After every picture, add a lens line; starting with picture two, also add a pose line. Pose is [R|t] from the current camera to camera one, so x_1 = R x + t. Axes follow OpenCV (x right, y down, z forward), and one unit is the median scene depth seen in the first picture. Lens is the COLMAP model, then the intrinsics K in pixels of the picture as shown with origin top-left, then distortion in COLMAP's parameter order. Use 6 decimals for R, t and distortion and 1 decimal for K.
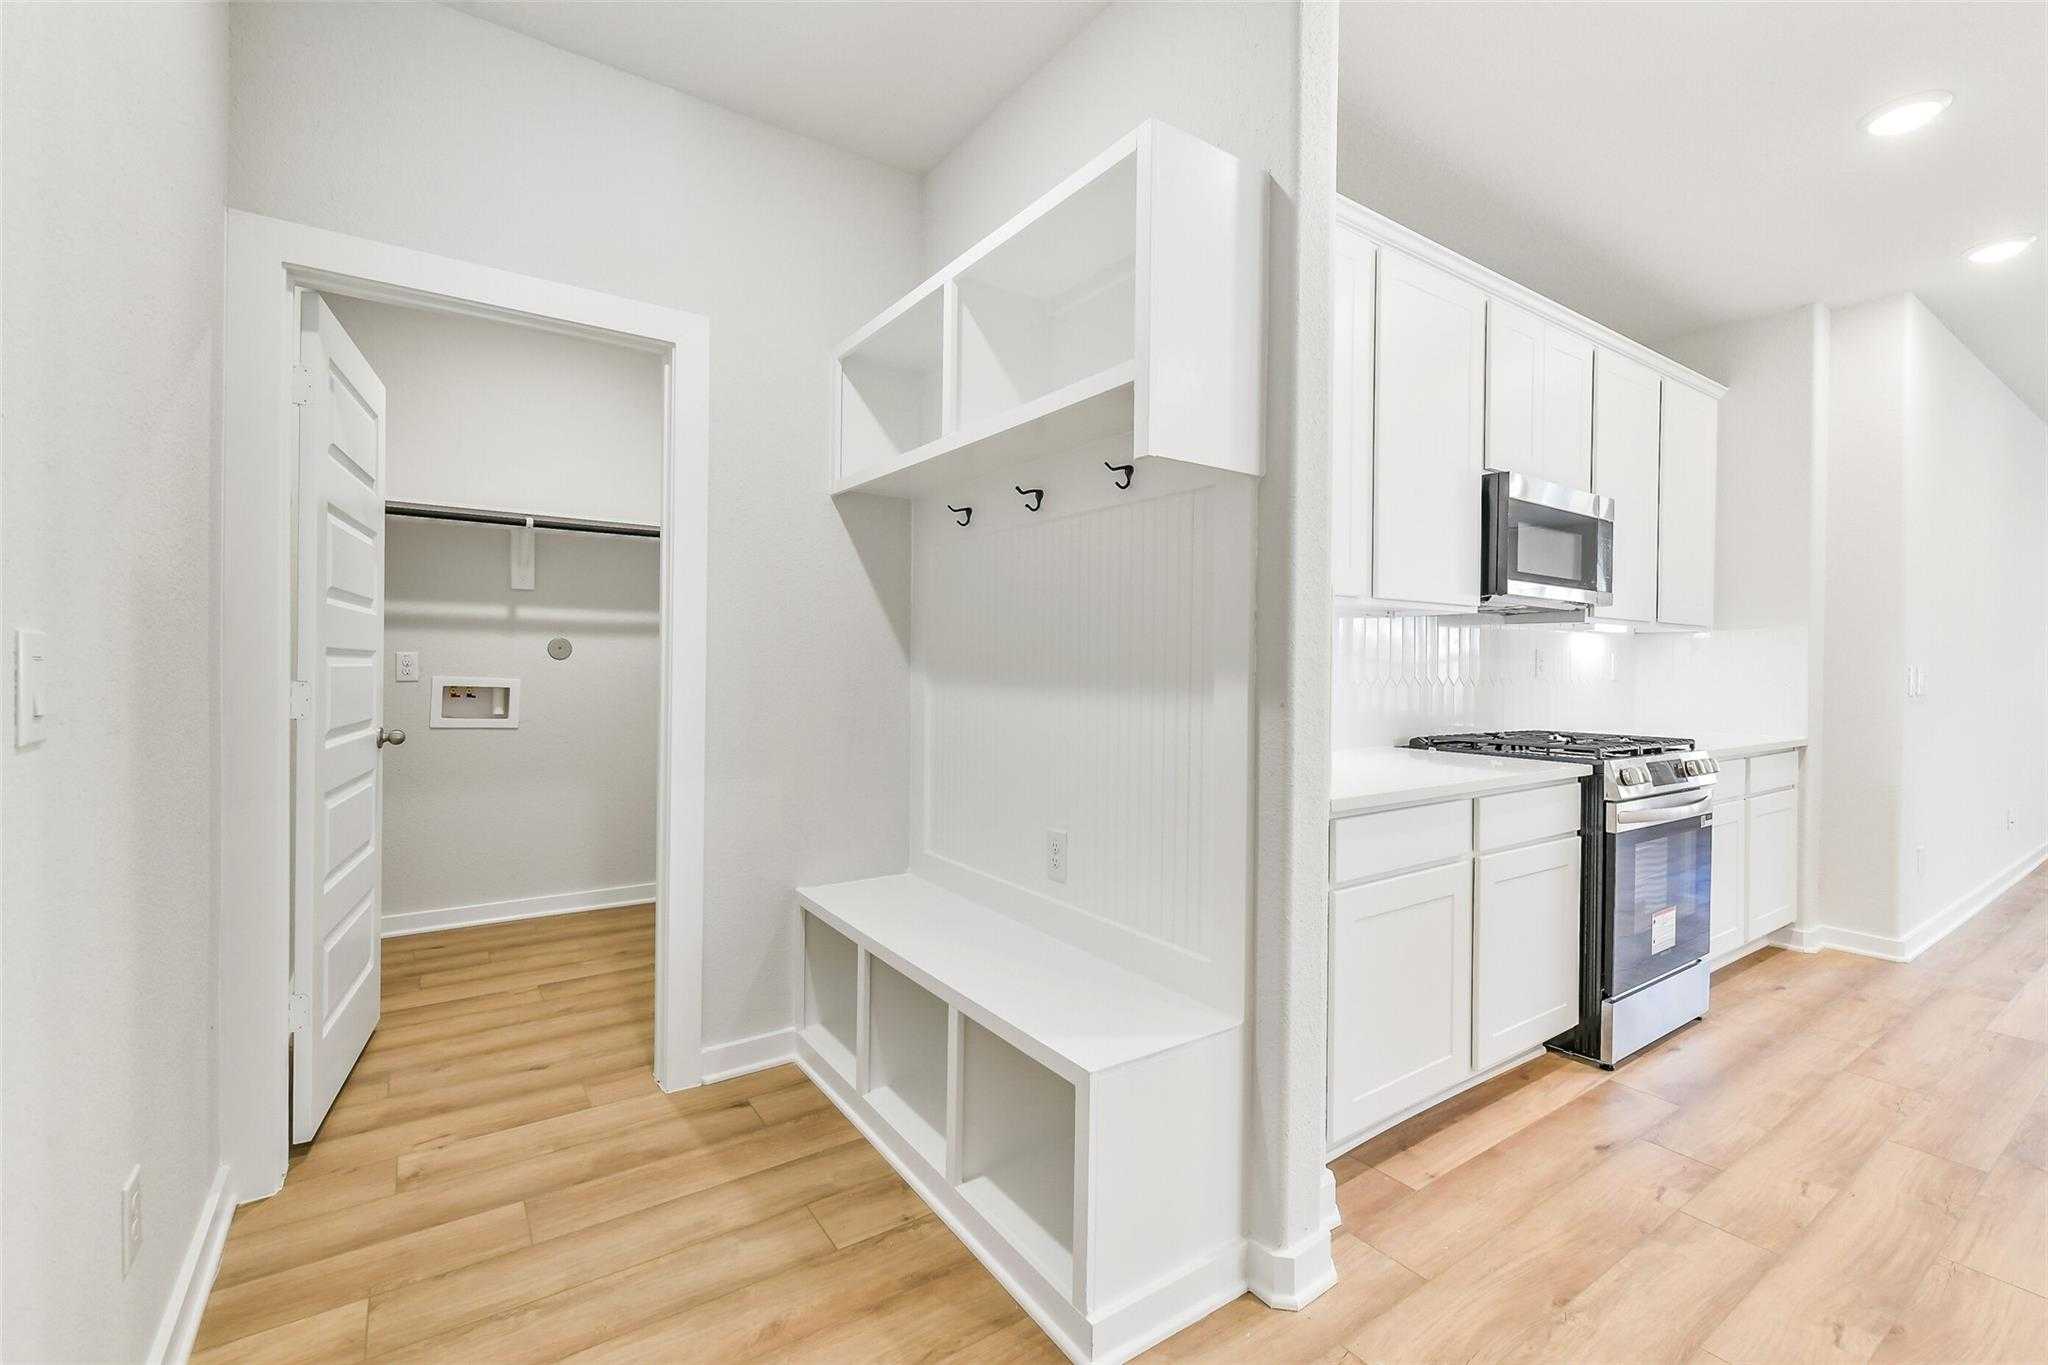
lens RADIAL K [[884.0, 0, 1010.8], [0, 884.0, 667.1], [0, 0, 1]] dist [0.001898, -0.002421]
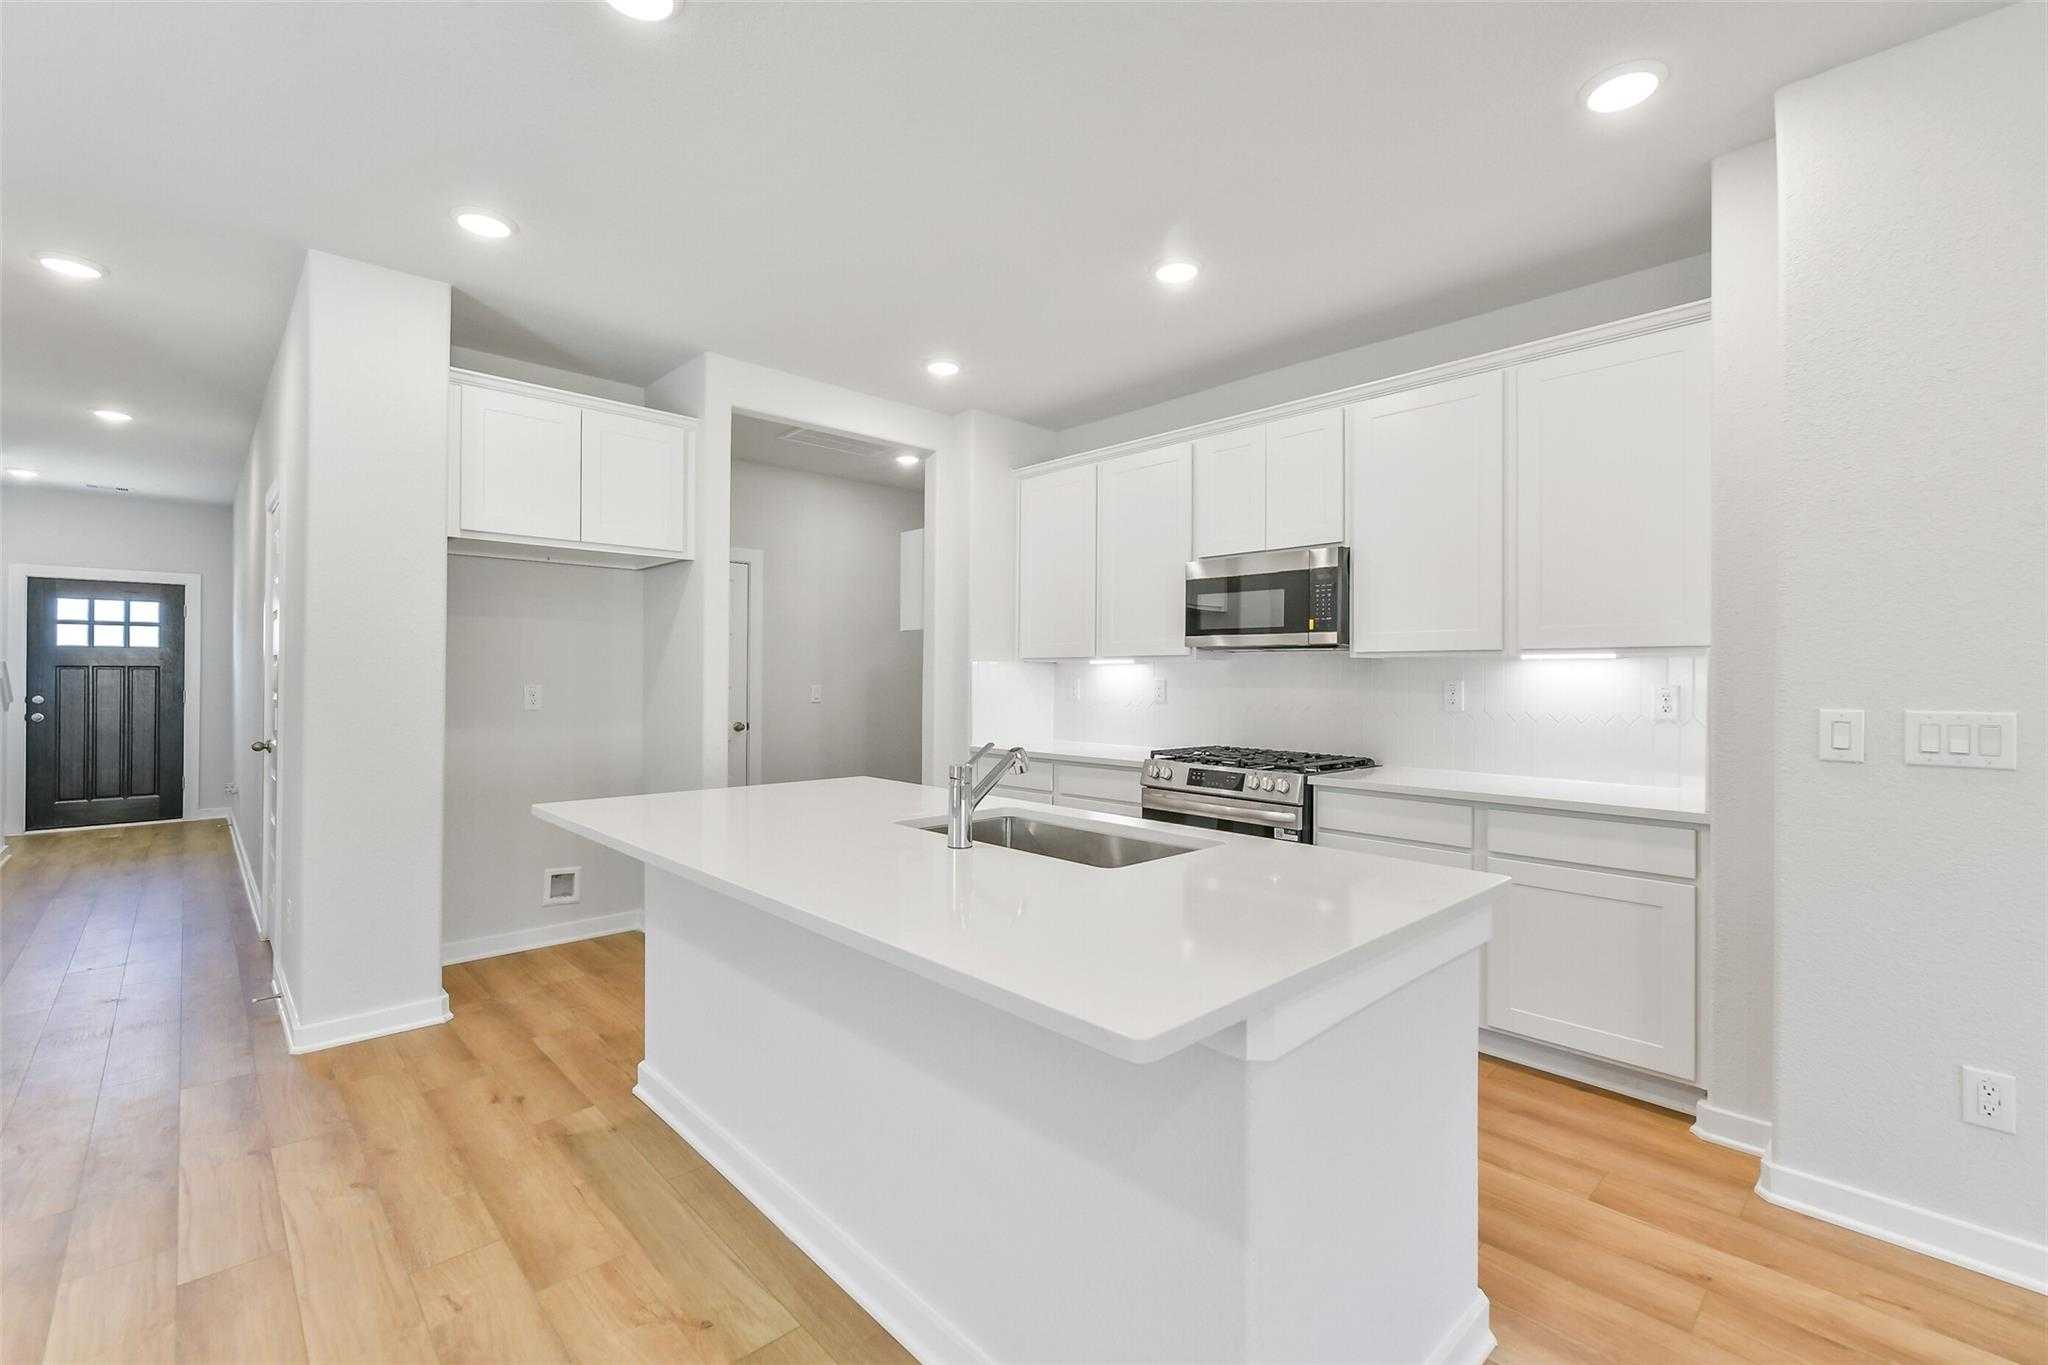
lens RADIAL K [[884.0, 0, 1032.9], [0, 884.0, 673.9], [0, 0, 1]] dist [0.001898, -0.002421]
pose [[0.167245, -0.013054, -0.985829, 1.827005], [-0.008783, 0.999853, -0.014729, -0.013008], [0.985876, 0.011121, 0.167105, 0.476344]]
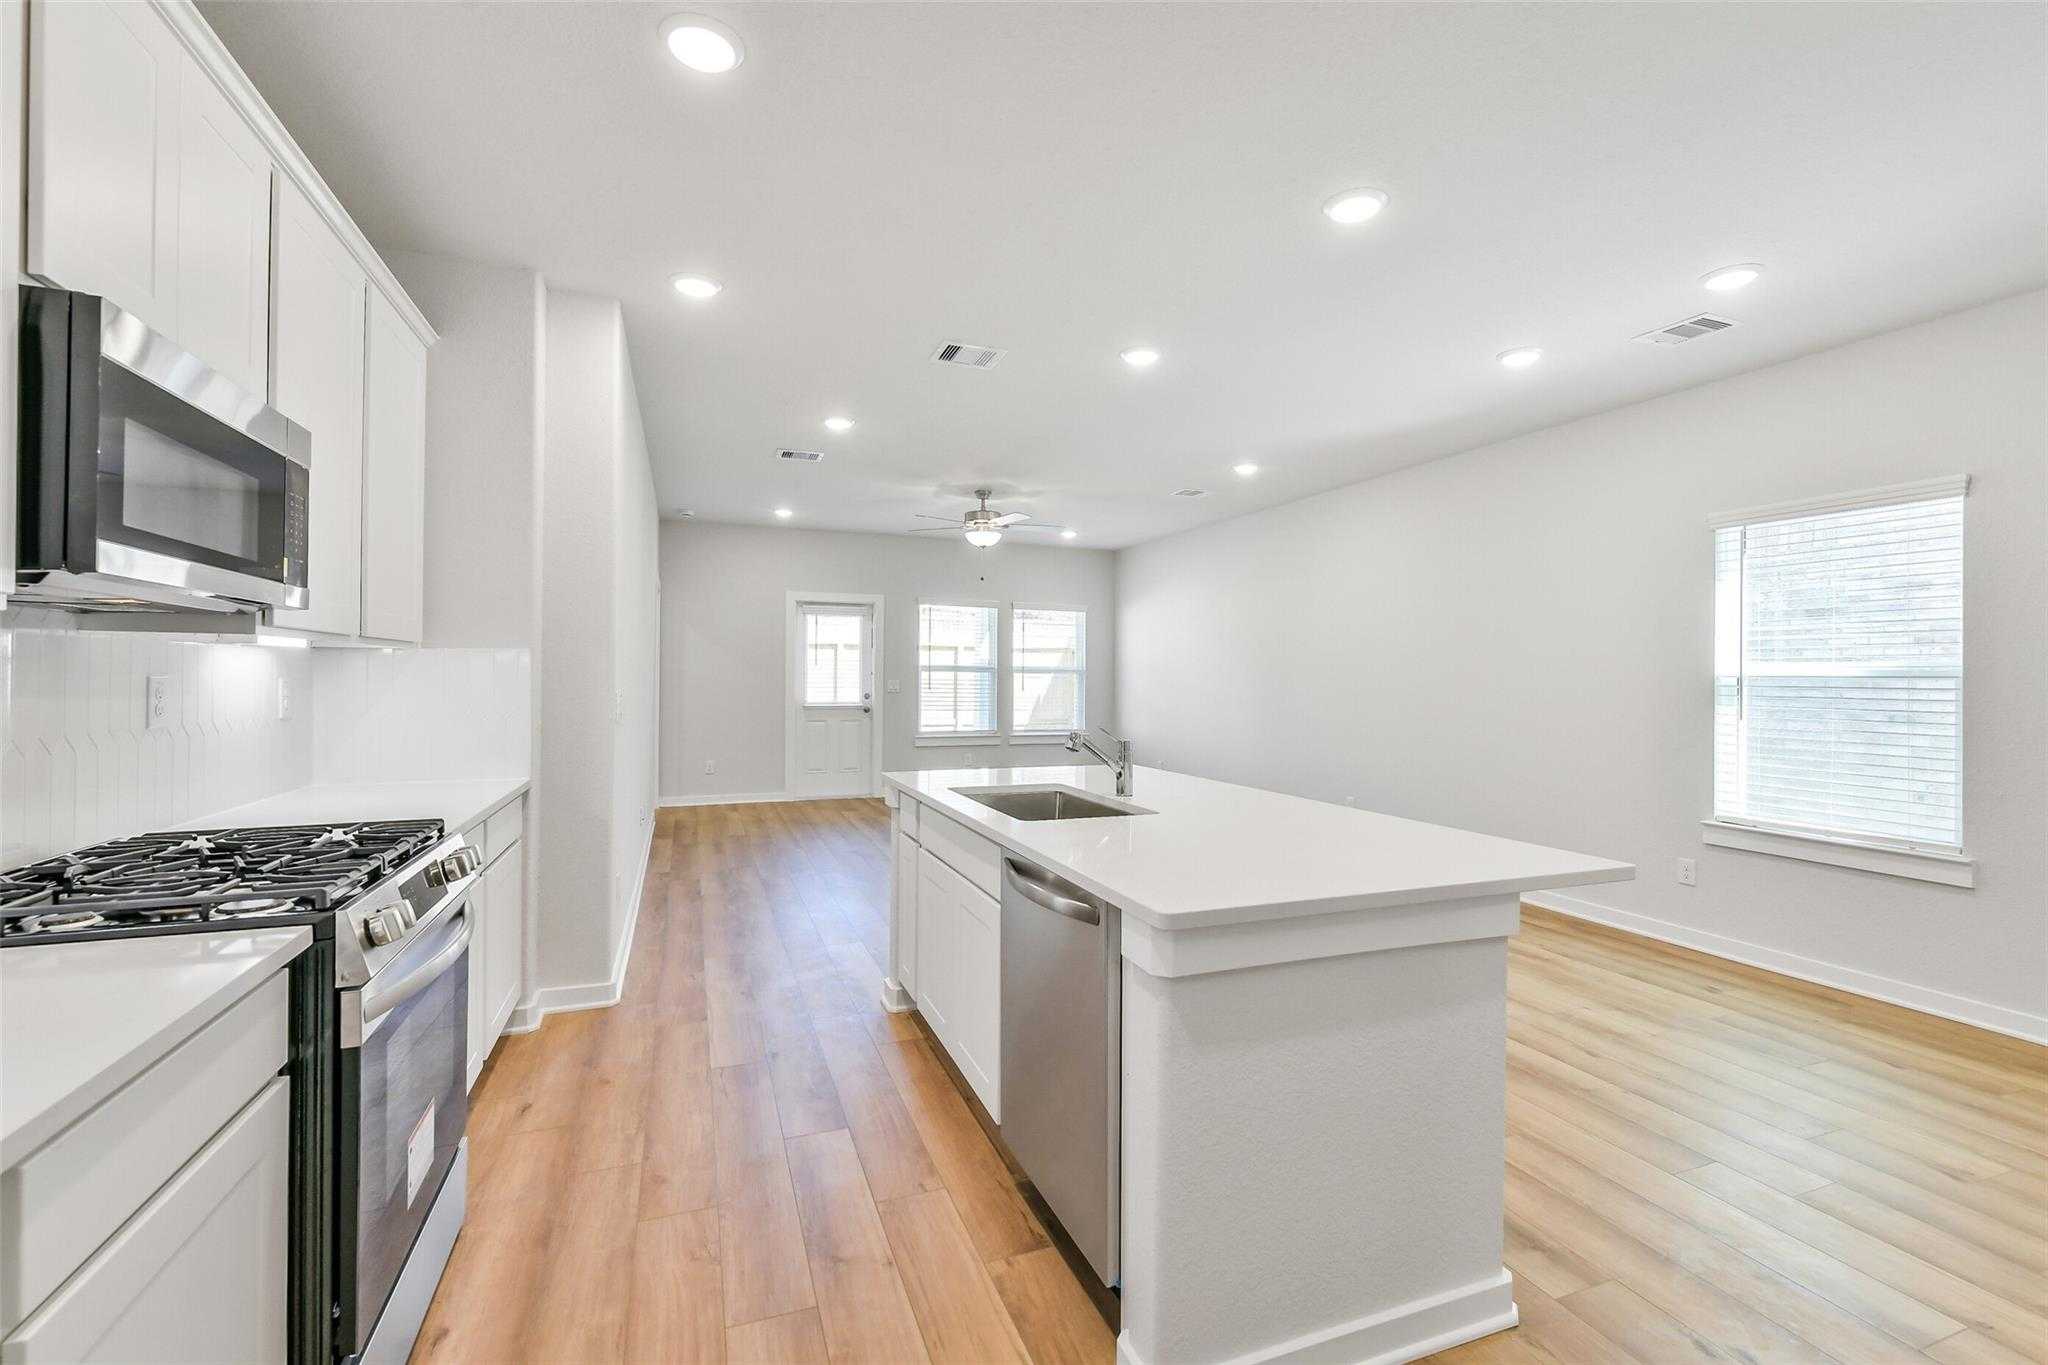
lens RADIAL K [[884.0, 0, 1034.1], [0, 884.0, 672.2], [0, 0, 1]] dist [0.001898, -0.002421]
pose [[0.219460, -0.004747, 0.975610, 0.220537], [-0.000609, 0.999987, 0.005003, -0.032981], [-0.975621, -0.001693, 0.219454, 0.420713]]
